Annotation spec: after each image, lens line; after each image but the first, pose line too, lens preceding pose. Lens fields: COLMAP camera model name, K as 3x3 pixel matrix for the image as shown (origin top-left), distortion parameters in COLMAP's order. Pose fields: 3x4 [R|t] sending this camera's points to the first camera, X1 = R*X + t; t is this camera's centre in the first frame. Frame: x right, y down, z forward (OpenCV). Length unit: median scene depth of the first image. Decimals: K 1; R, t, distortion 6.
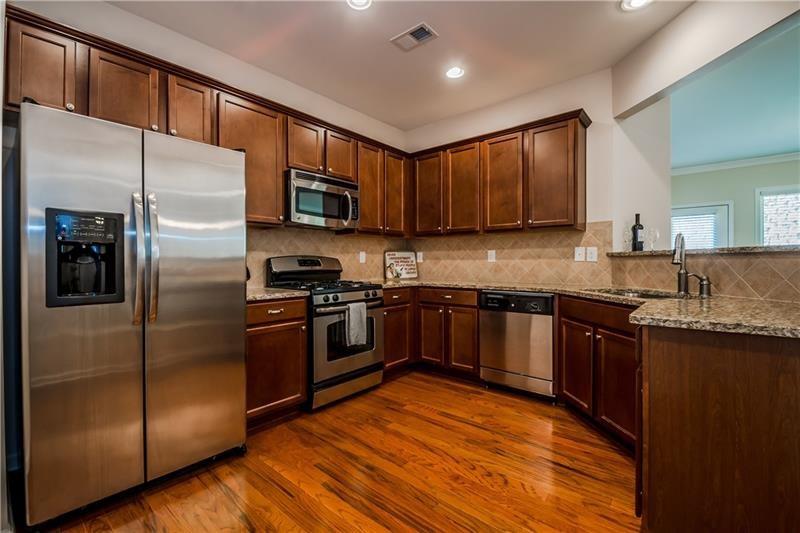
lens RADIAL K [[355.6, 0, 392.4], [0, 355.6, 262.6], [0, 0, 1]] dist [-0.000127, -0.000316]
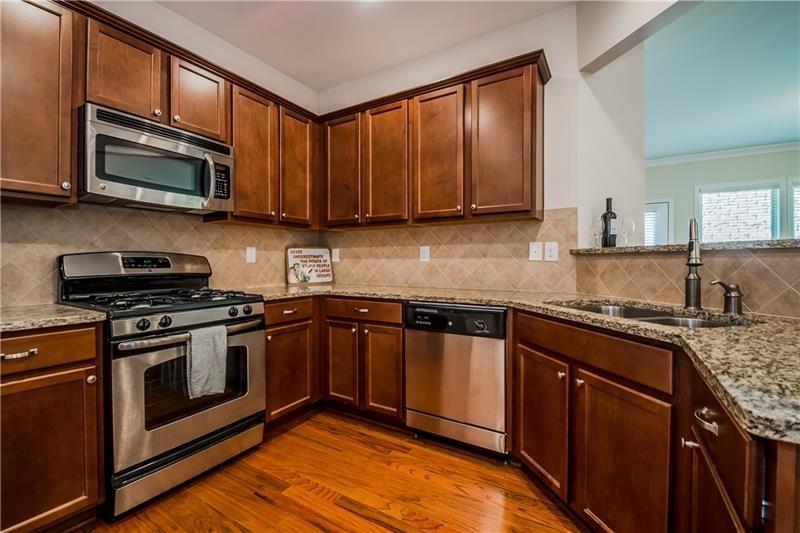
lens RADIAL K [[355.6, 0, 392.4], [0, 355.6, 262.6], [0, 0, 1]] dist [-0.000127, -0.000316]
pose [[0.988191, 0.000302, 0.153230, 0.111162], [-0.000621, 0.999998, 0.002035, -0.001402], [-0.153229, -0.002107, 0.988188, 0.304582]]
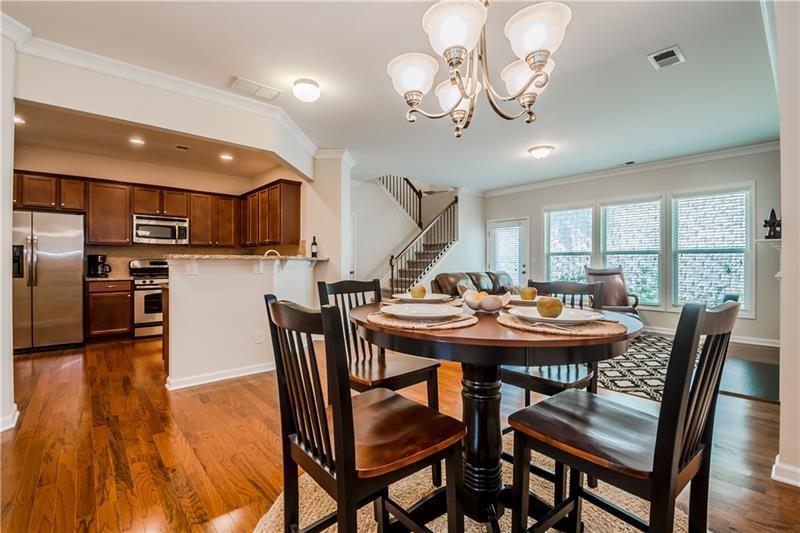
lens RADIAL K [[365.5, 0, 395.5], [0, 365.5, 264.9], [0, 0, 1]] dist [-0.001262, -0.000448]
pose [[0.989892, 0.002901, -0.141790, 1.251978], [-0.002679, 0.999995, 0.001755, 0.001558], [0.141795, -0.001358, 0.989895, -0.677940]]
